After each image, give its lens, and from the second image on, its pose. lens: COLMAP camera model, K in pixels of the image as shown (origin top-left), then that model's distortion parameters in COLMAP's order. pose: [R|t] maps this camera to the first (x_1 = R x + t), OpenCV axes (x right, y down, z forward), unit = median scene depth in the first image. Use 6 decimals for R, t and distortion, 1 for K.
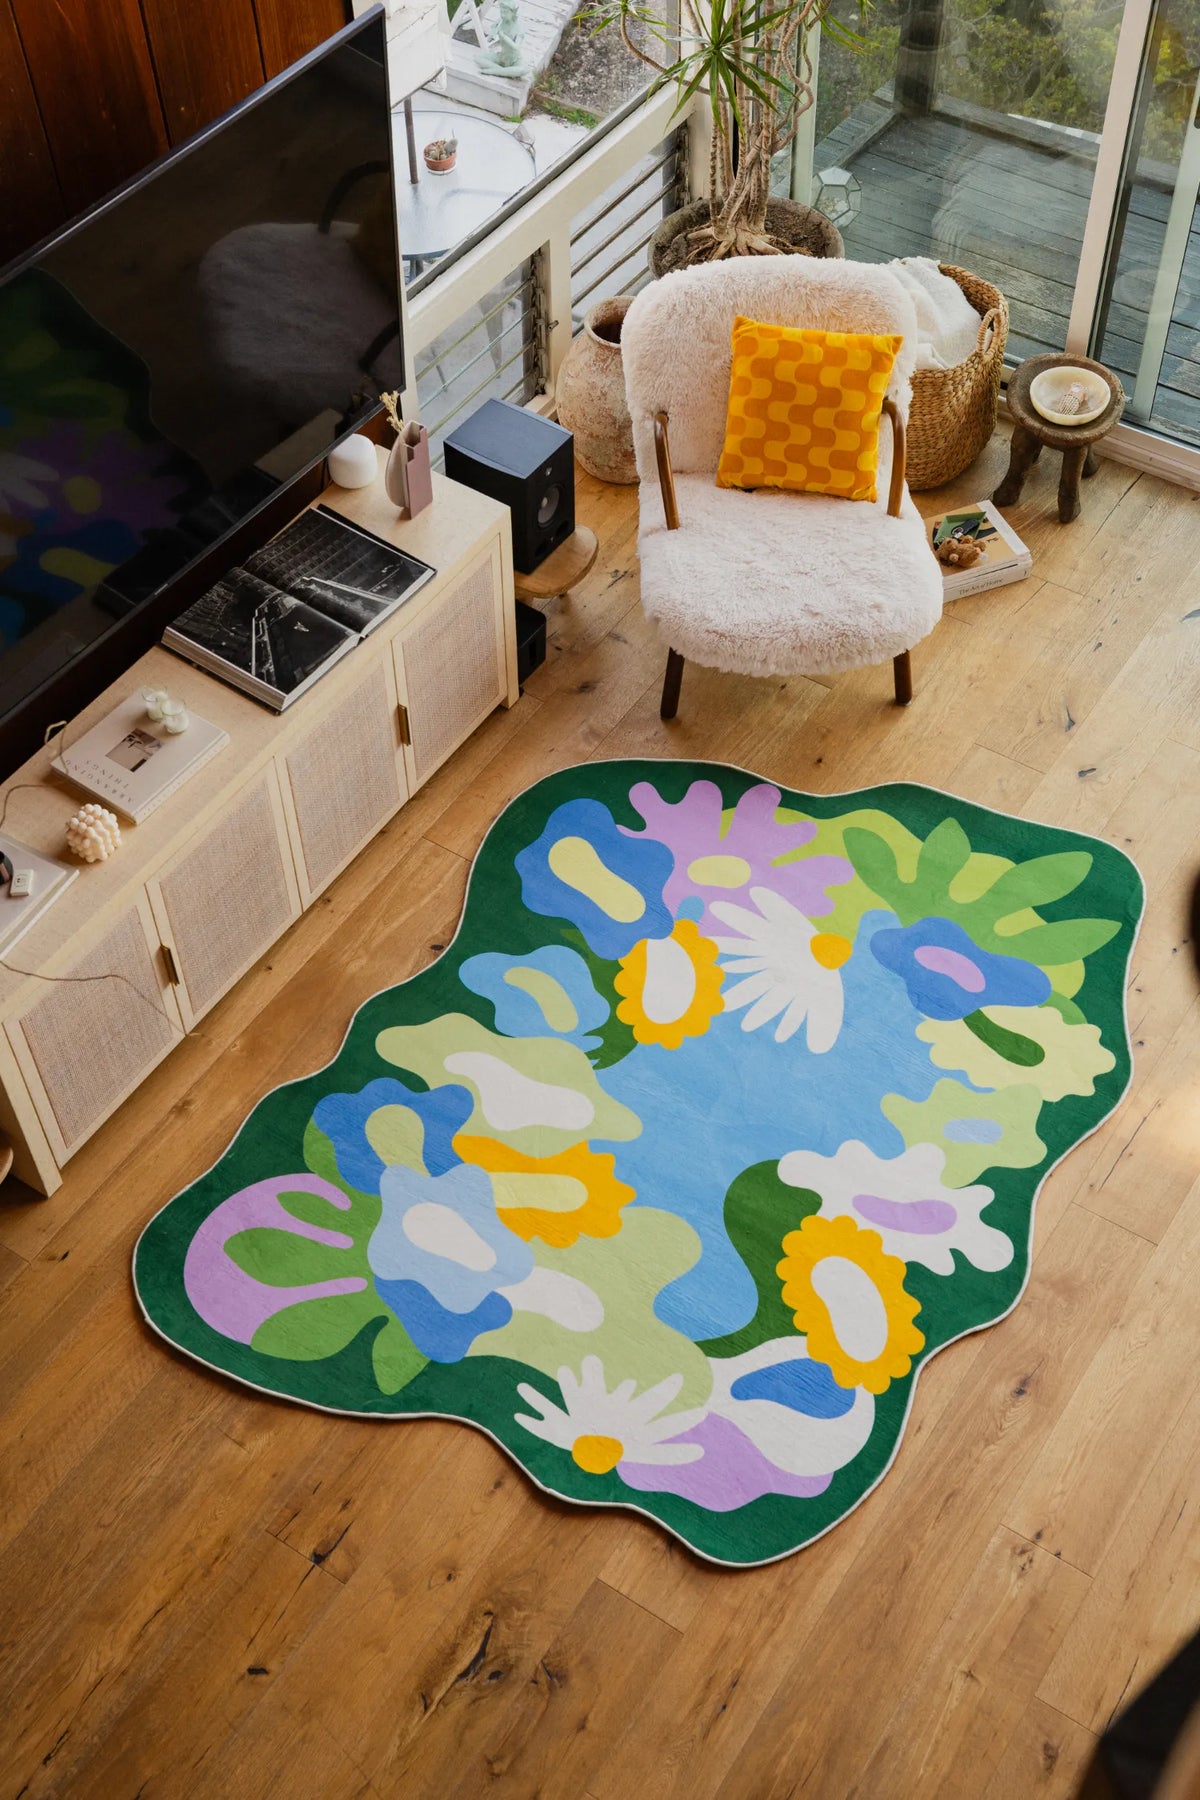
lens RADIAL K [[2211.2, 0, 600.0], [0, 2211.2, 900.0], [0, 0, 1]] dist [0.057940, 0.042411]
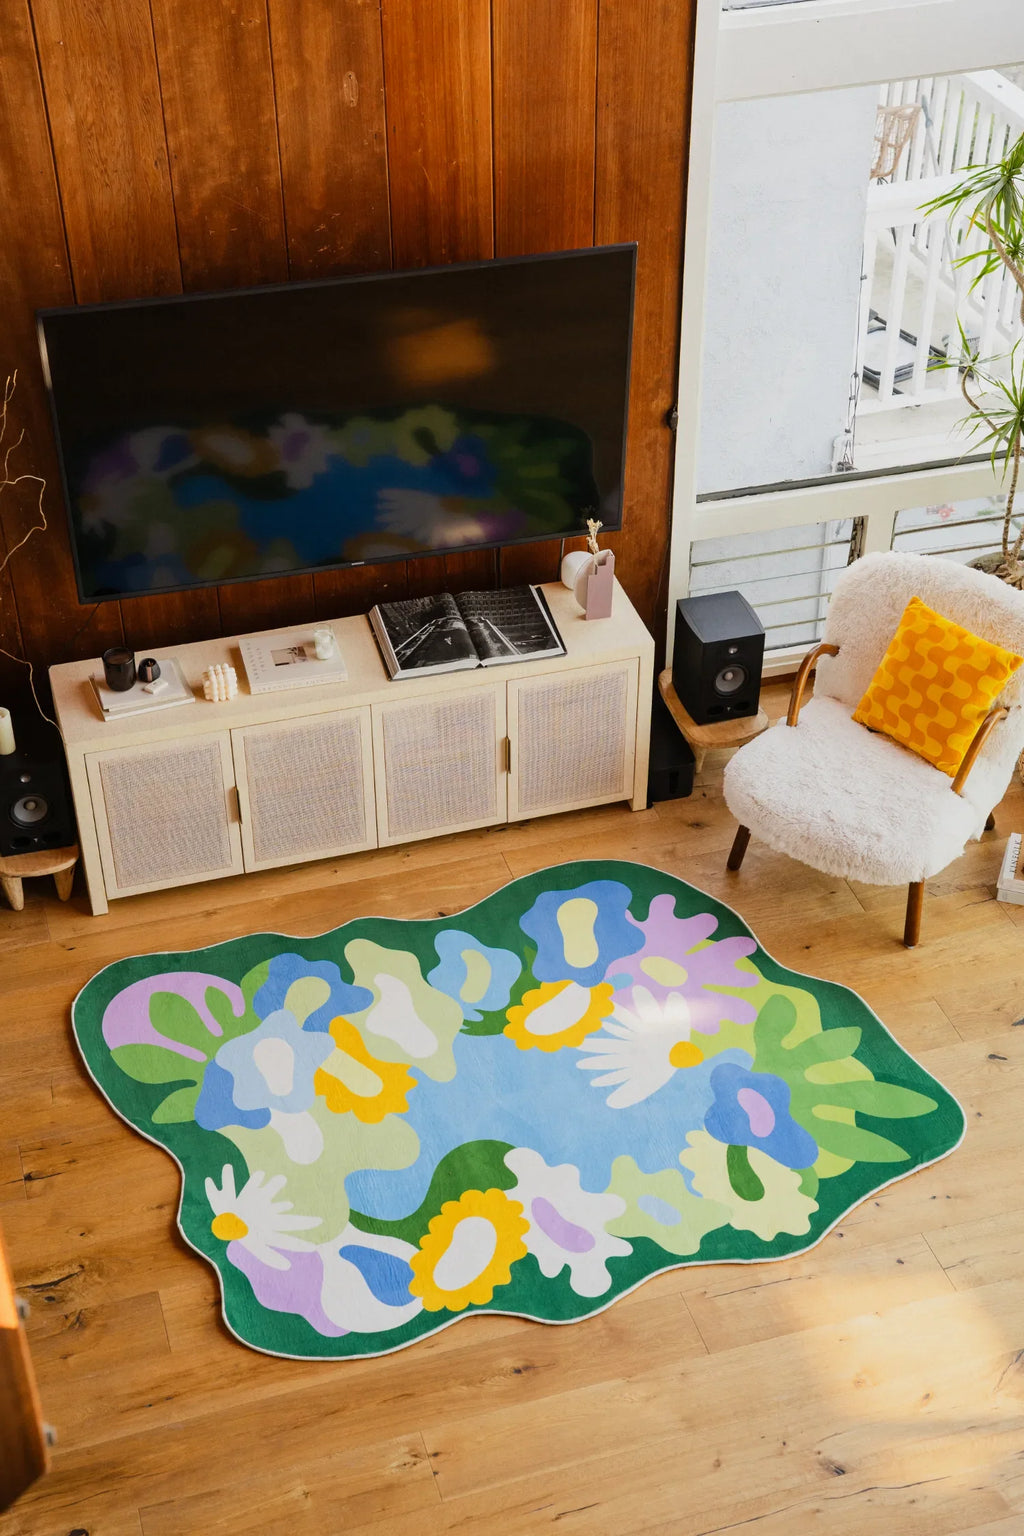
lens RADIAL K [[2174.4, 0, 517.0], [0, 2174.4, 790.8], [0, 0, 1]] dist [0.112105, 0.111119]
pose [[0.773027, 0.402468, -0.490356, 0.589895], [-0.503587, 0.859397, -0.088522, 0.053242], [0.385783, 0.315367, 0.867015, -0.111209]]
